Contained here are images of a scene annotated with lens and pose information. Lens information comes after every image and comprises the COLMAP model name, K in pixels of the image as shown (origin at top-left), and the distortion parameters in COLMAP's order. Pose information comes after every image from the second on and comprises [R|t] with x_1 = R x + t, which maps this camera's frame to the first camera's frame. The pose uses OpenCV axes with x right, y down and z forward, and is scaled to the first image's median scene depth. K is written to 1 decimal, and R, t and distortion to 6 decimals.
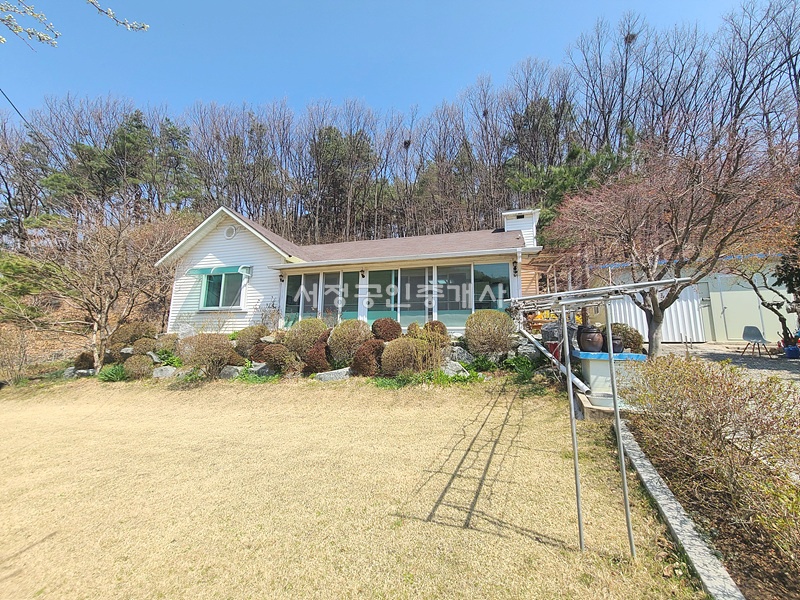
lens RADIAL K [[328.7, 0, 401.1], [0, 328.7, 301.9], [0, 0, 1]] dist [0.001022, -0.001134]
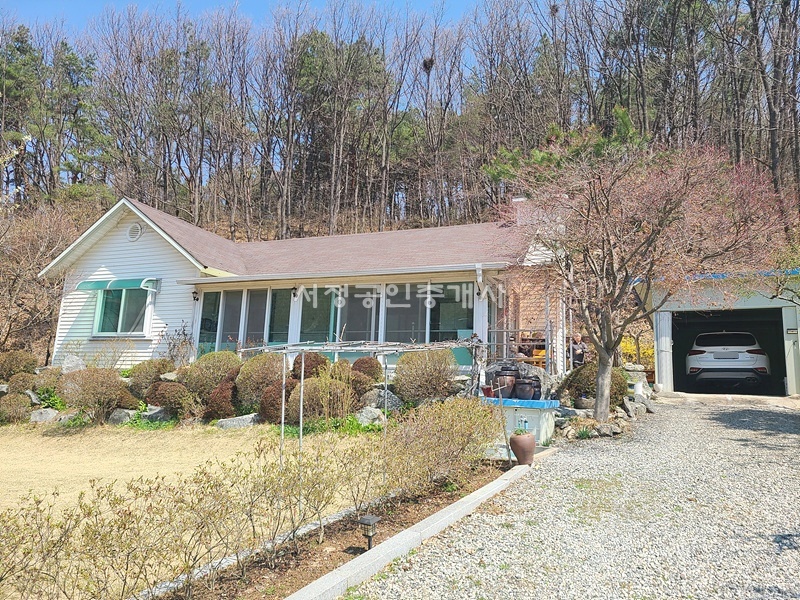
lens RADIAL K [[582.9, 0, 400.2], [0, 582.9, 298.6], [0, 0, 1]] dist [0.024251, -0.009223]
pose [[0.995218, 0.005049, -0.097545, 0.254164], [-0.007435, 0.999682, -0.024113, -0.039678], [0.097392, 0.024723, 0.994939, -0.313707]]
